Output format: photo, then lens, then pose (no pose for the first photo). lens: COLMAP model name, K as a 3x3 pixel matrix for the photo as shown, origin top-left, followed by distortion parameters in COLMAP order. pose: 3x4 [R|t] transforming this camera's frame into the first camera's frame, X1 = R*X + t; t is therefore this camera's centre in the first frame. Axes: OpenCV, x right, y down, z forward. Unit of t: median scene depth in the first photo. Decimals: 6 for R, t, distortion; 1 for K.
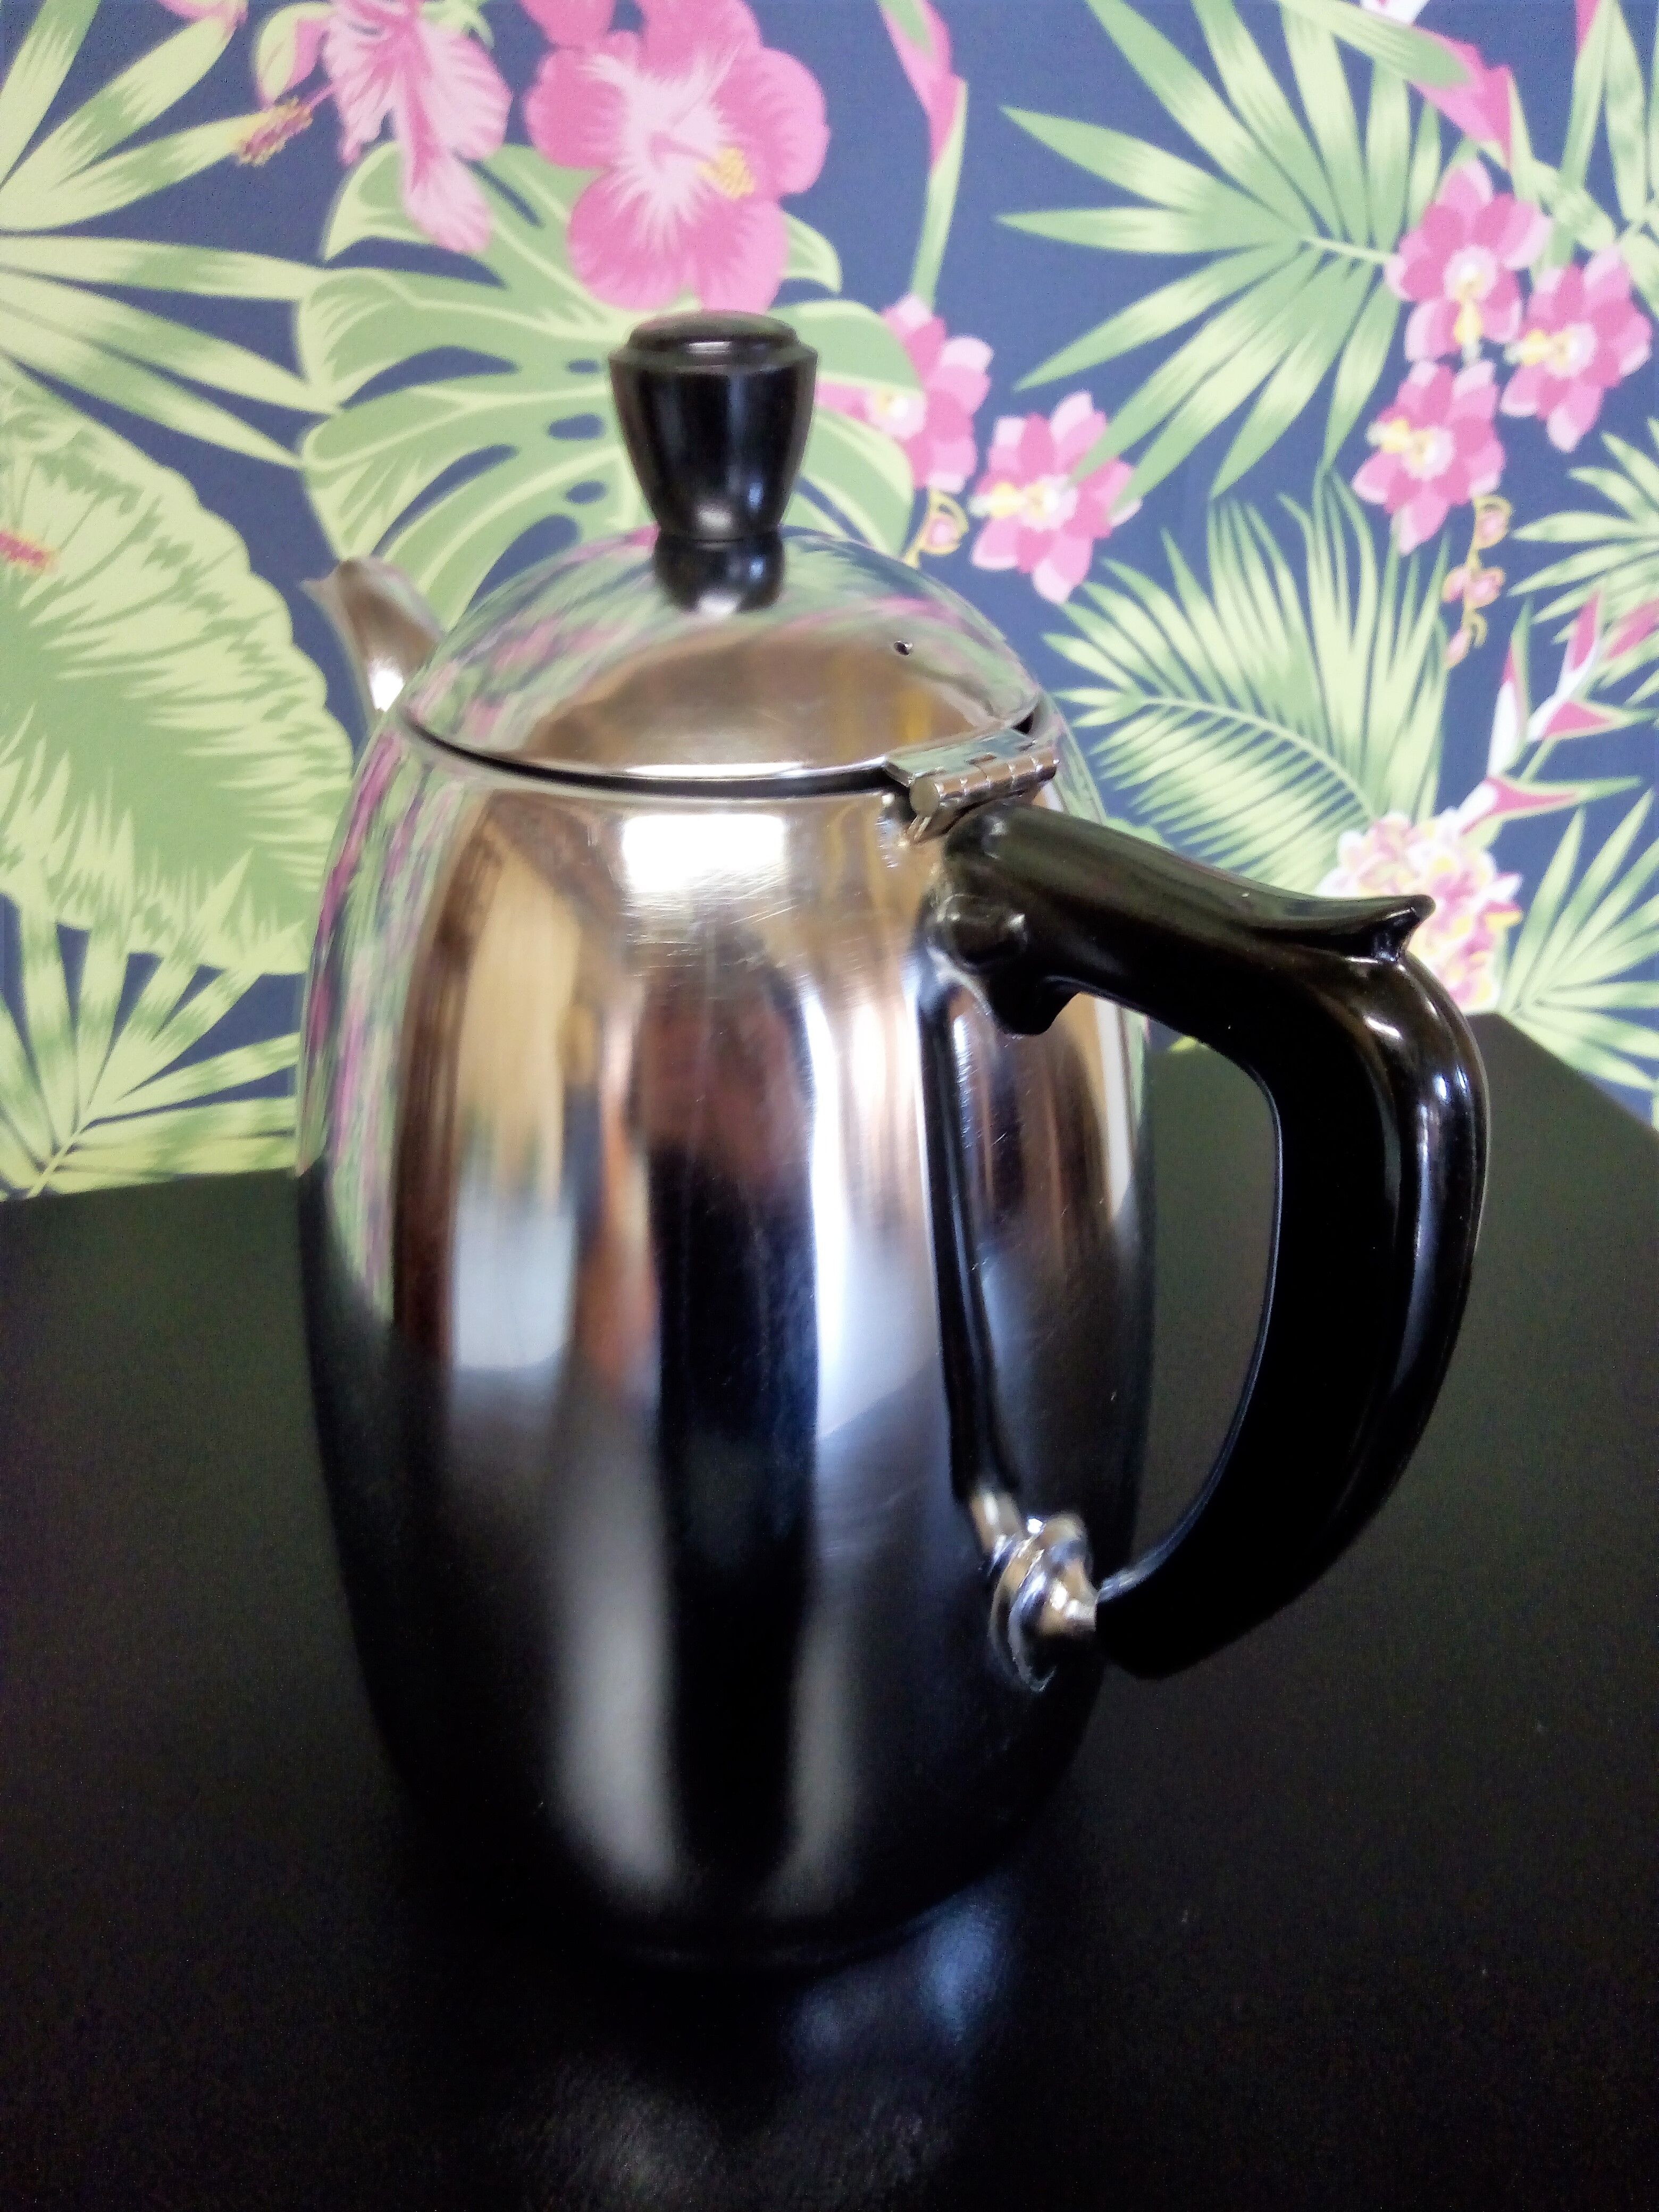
lens RADIAL K [[1684.0, 0, 829.5], [0, 1684.0, 1106.0], [0, 0, 1]] dist [0.011581, -0.007101]
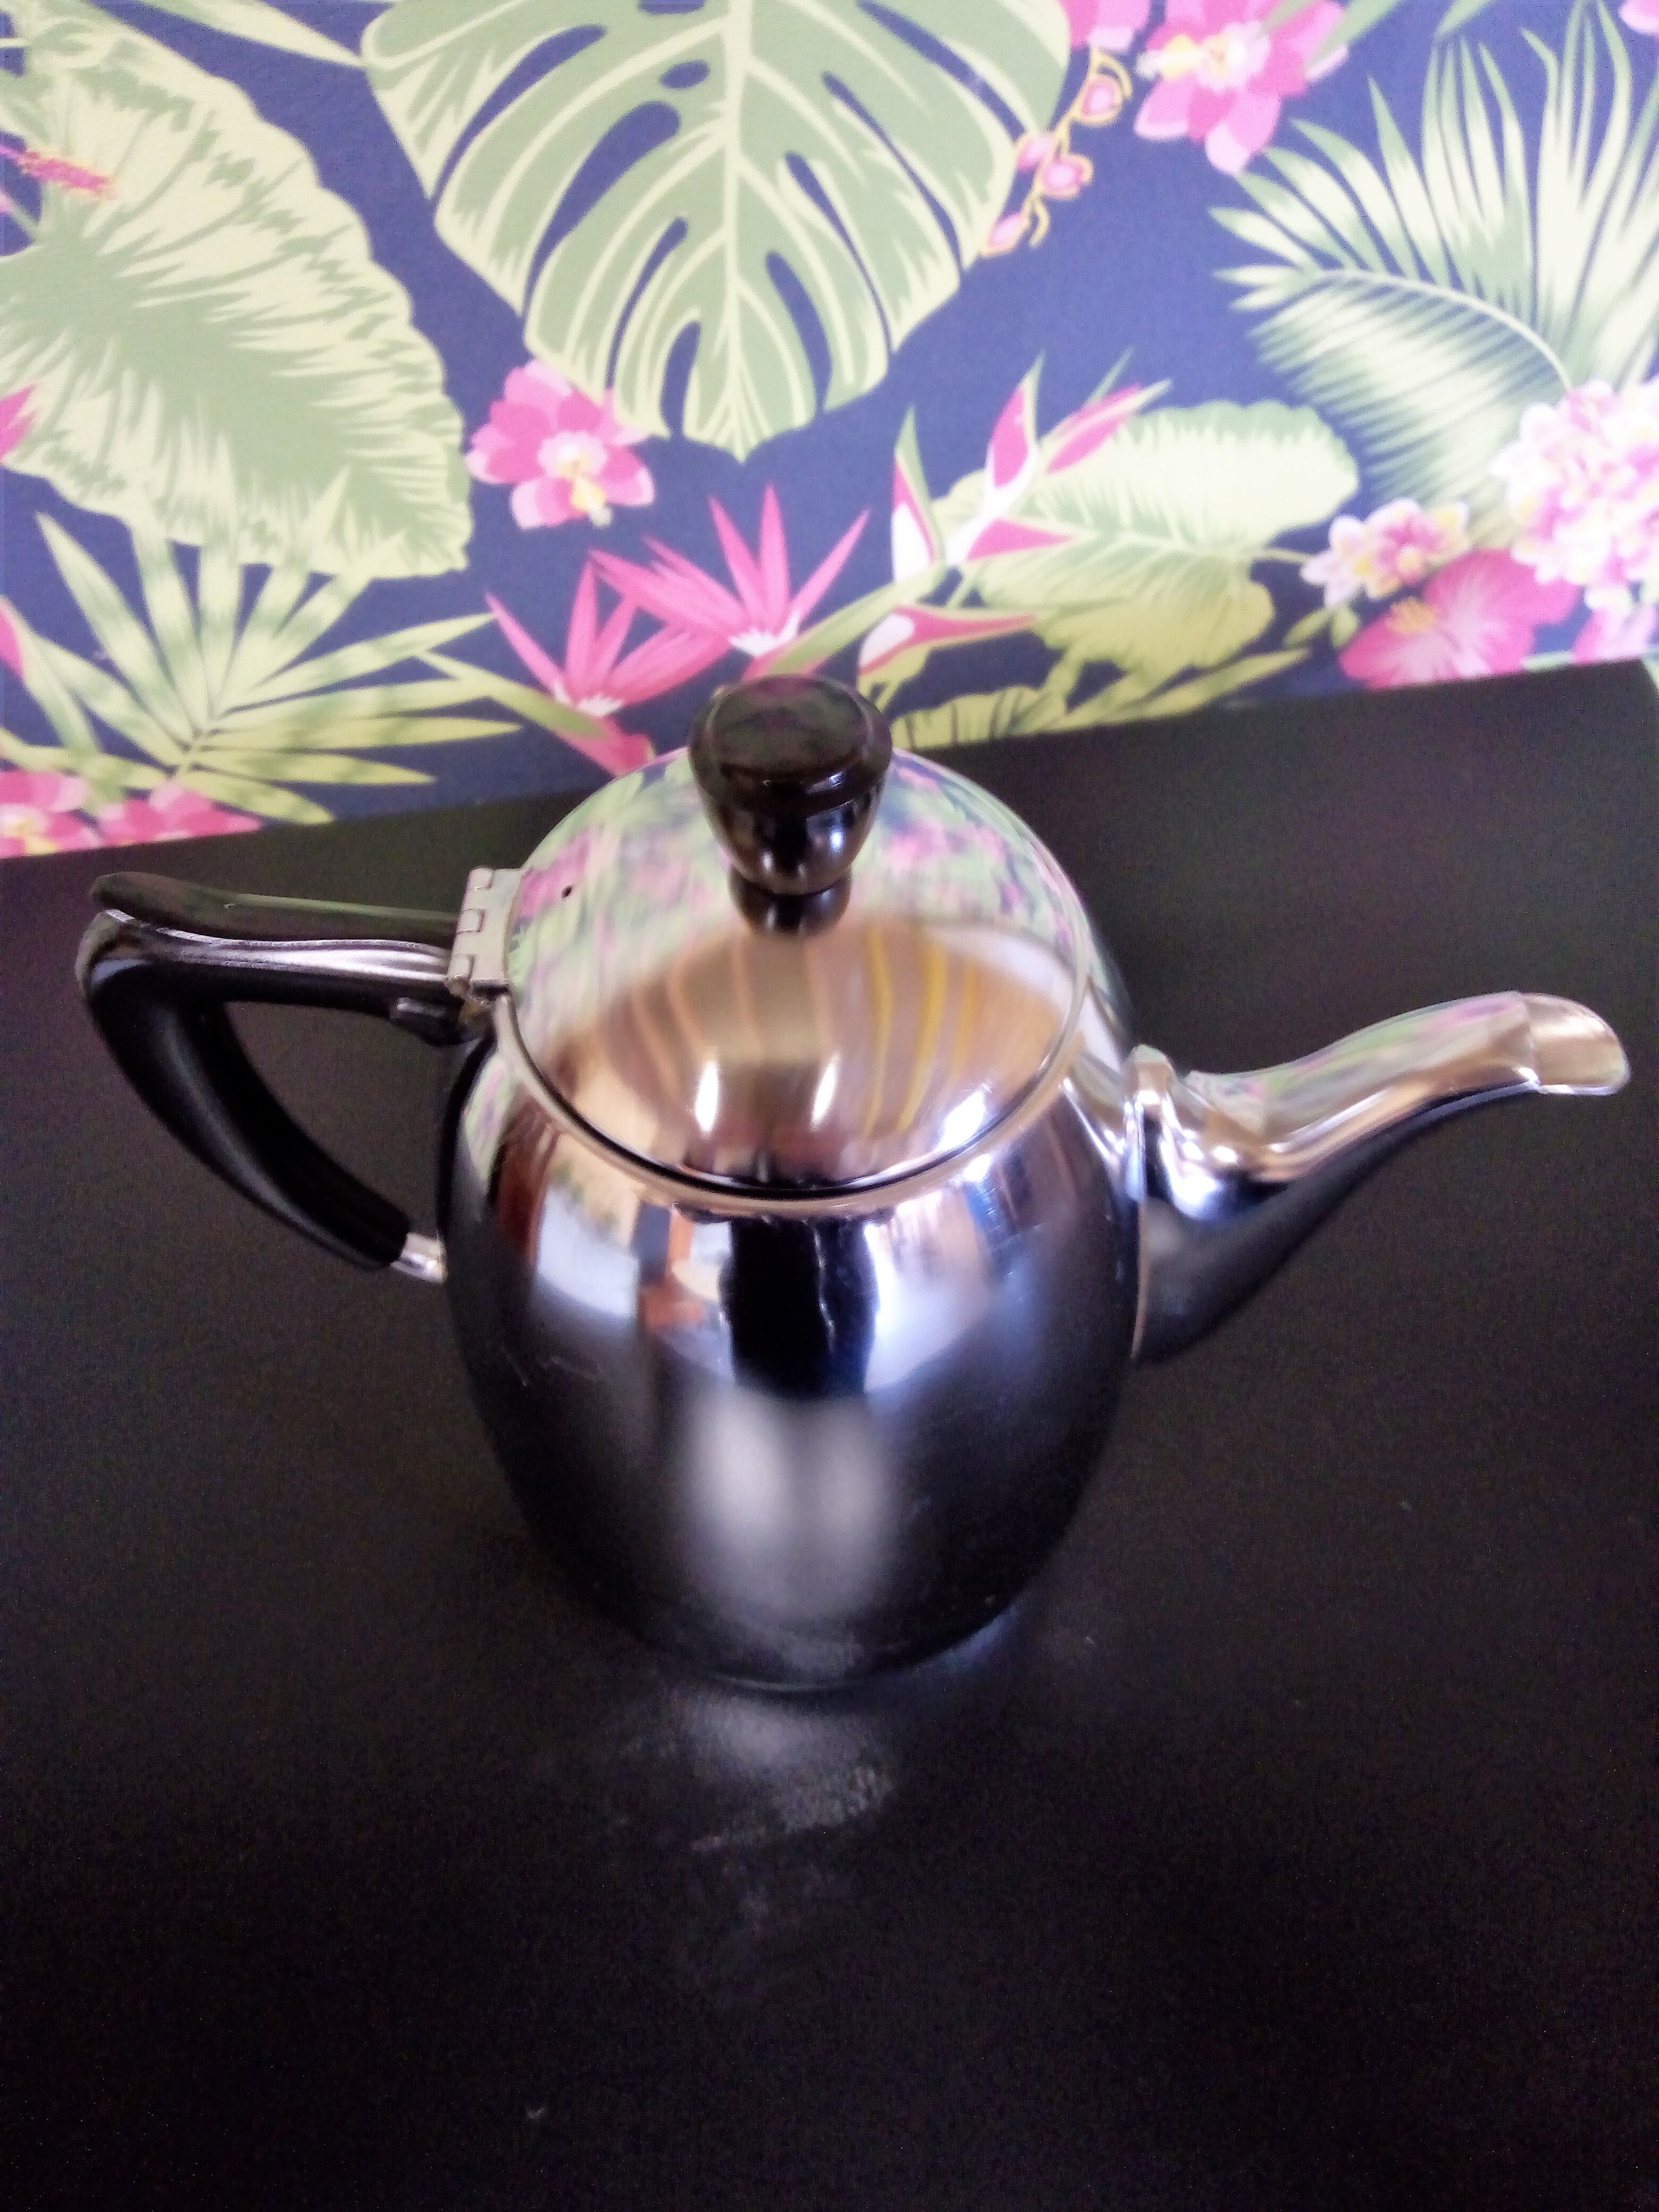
lens RADIAL K [[1684.0, 0, 829.5], [0, 1684.0, 1106.0], [0, 0, 1]] dist [0.011581, -0.007101]
pose [[0.993658, 0.084251, -0.074466, 0.037479], [-0.040723, 0.886944, 0.460078, -0.279409], [0.104809, -0.454128, 0.884750, -0.007191]]
